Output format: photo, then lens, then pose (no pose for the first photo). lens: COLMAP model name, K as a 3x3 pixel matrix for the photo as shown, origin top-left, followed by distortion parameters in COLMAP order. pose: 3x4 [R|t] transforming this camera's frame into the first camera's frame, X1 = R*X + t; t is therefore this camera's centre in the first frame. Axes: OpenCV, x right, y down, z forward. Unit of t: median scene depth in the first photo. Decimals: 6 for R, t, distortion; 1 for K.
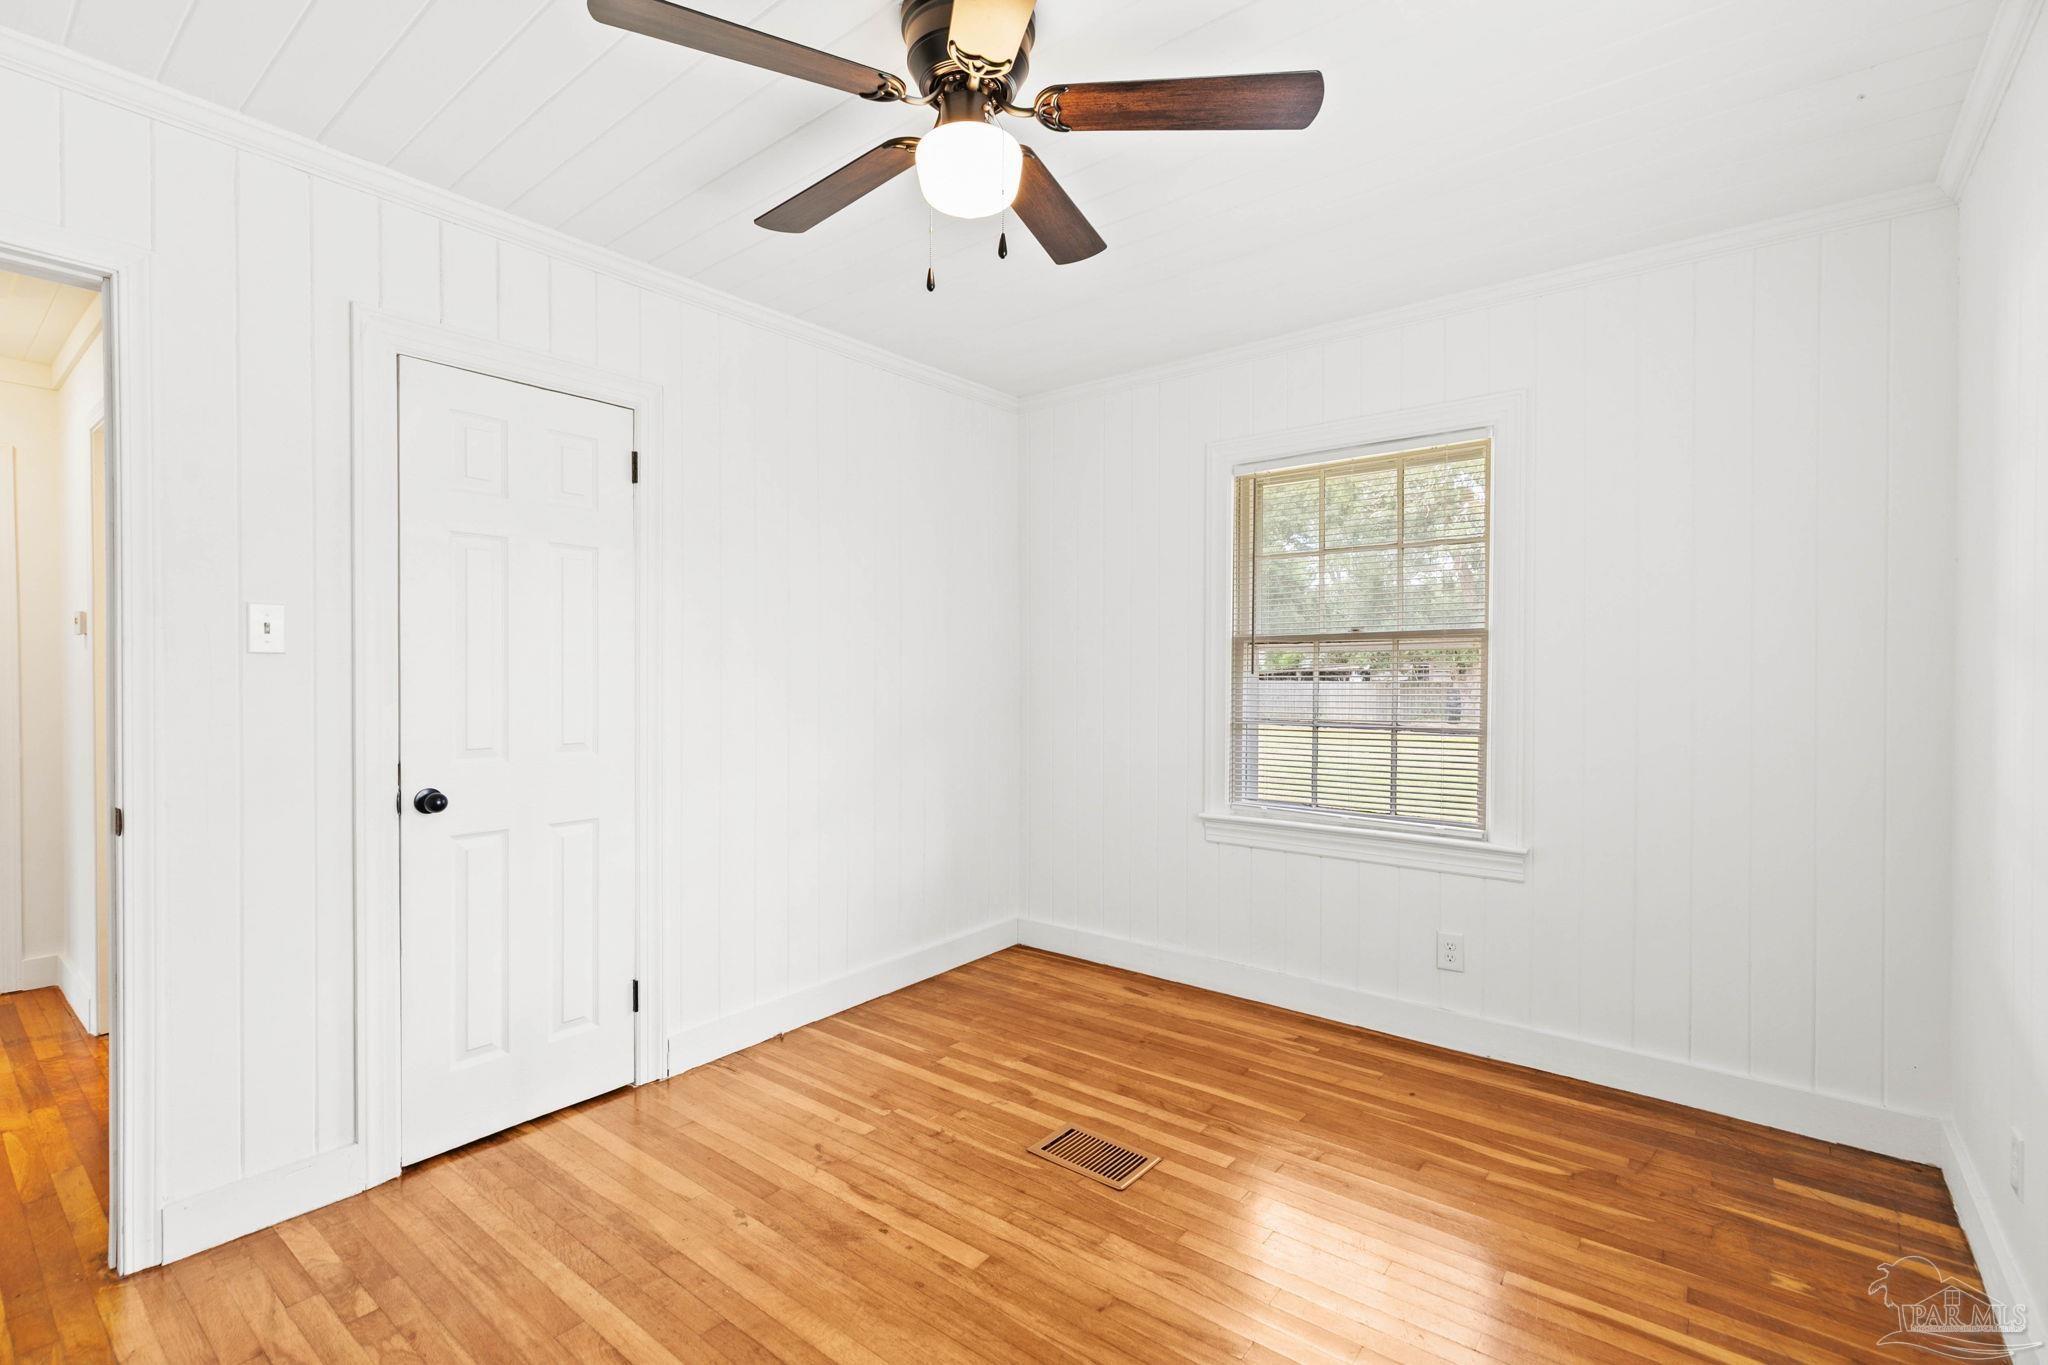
lens RADIAL K [[917.3, 0, 1019.5], [0, 917.3, 682.0], [0, 0, 1]] dist [0.003984, 0.001046]
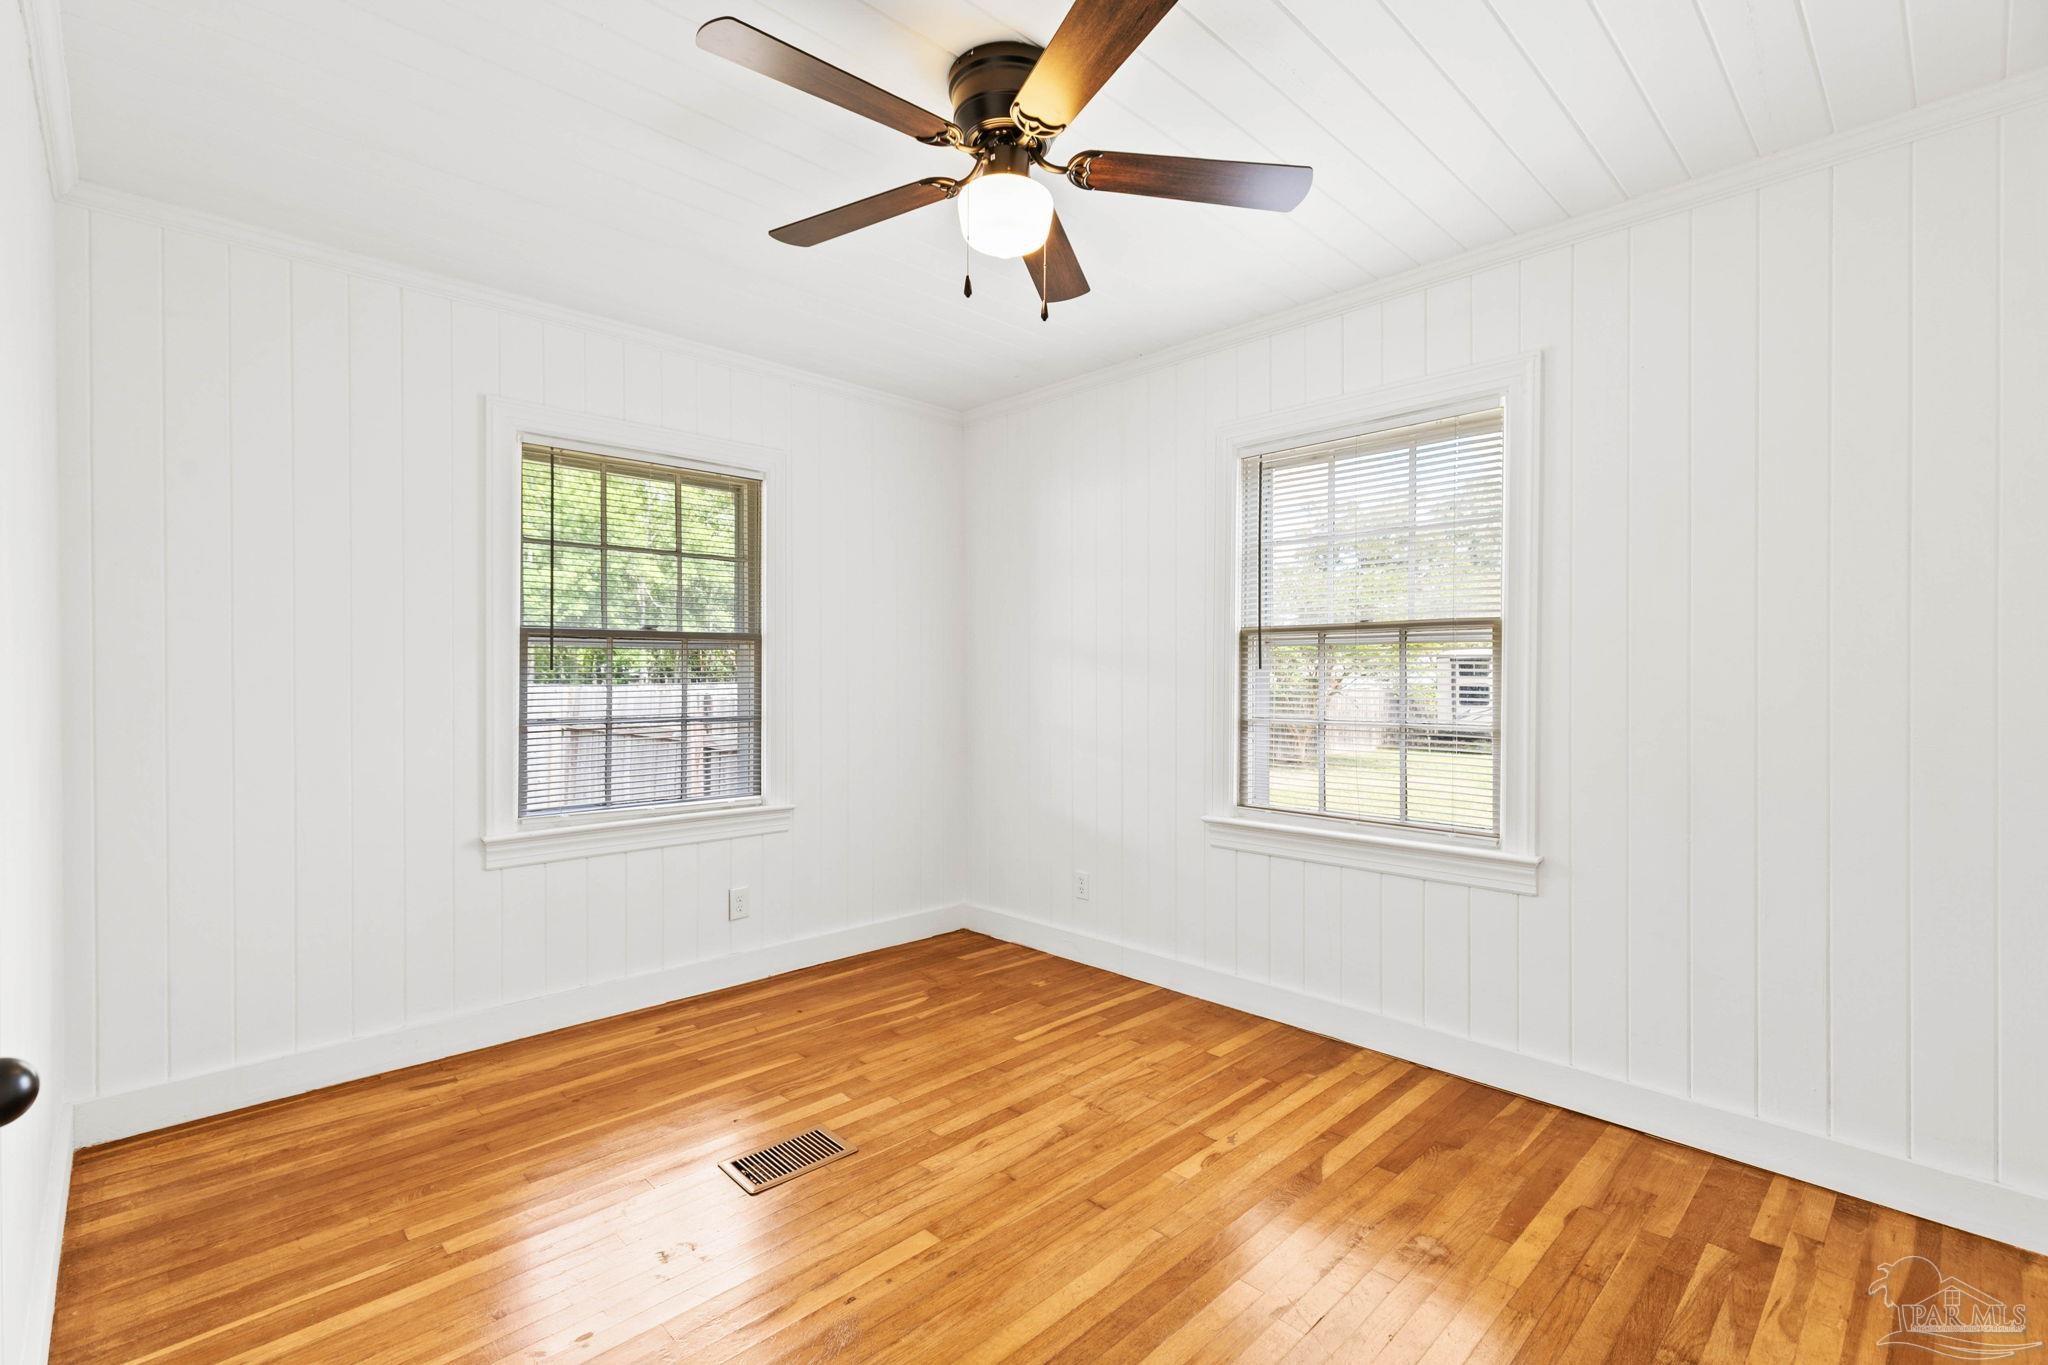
lens RADIAL K [[917.3, 0, 1019.5], [0, 917.3, 682.0], [0, 0, 1]] dist [0.003984, 0.001046]
pose [[0.132885, -0.011379, 0.991066, -0.680714], [0.010254, 0.999896, 0.010106, -0.002652], [-0.991078, 0.008819, 0.132988, 0.490221]]
